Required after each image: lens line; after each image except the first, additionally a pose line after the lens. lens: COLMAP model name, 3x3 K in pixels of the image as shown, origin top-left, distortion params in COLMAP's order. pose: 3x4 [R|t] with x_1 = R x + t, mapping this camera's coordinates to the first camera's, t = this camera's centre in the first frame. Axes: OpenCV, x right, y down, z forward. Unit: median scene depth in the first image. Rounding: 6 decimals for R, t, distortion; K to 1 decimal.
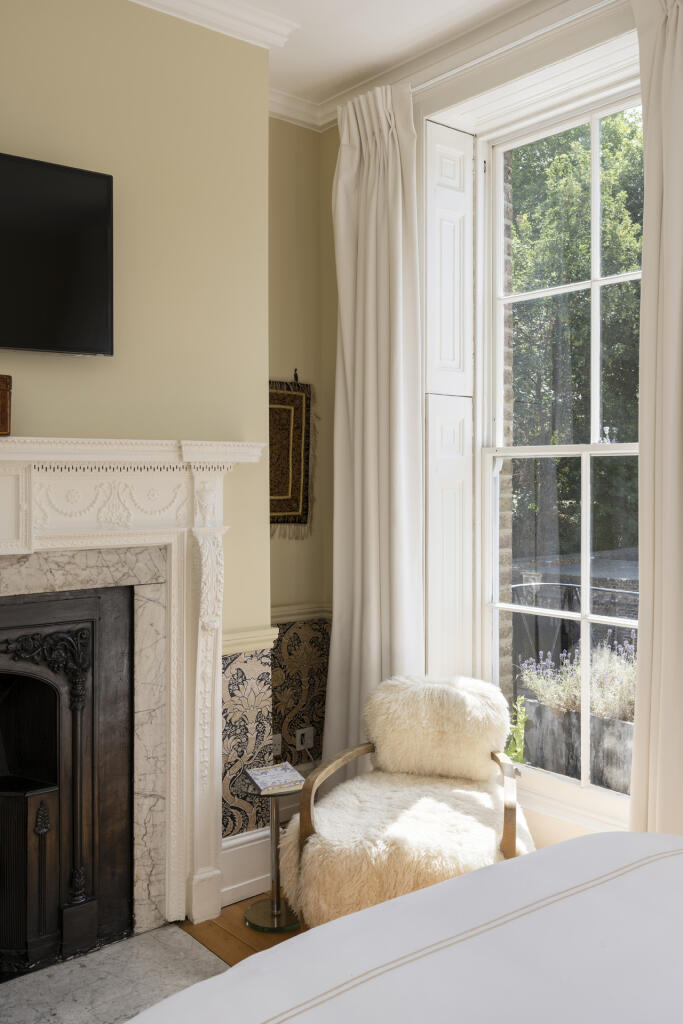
lens RADIAL K [[960.4, 0, 318.6], [0, 960.4, 490.7], [0, 0, 1]] dist [-0.004003, 0.000000]
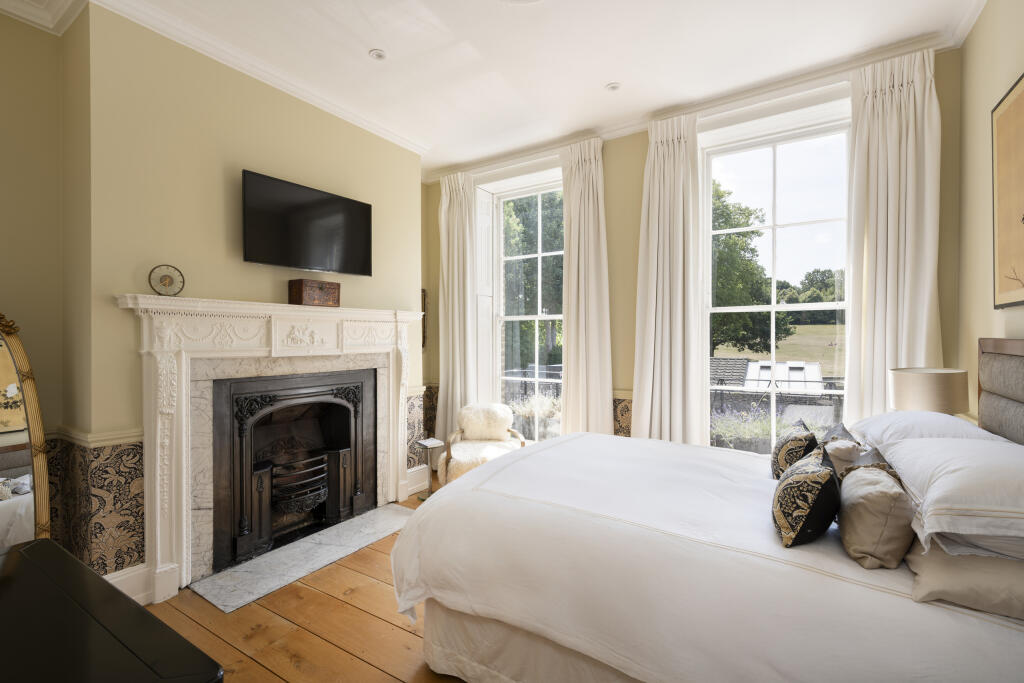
lens RADIAL K [[514.3, 0, 504.4], [0, 514.3, 352.7], [0, 0, 1]] dist [-0.000523, -0.000762]
pose [[0.946661, -0.008893, 0.322108, -0.283562], [0.005165, 0.999909, 0.012426, 0.039832], [-0.322189, -0.010099, 0.946621, -0.347613]]
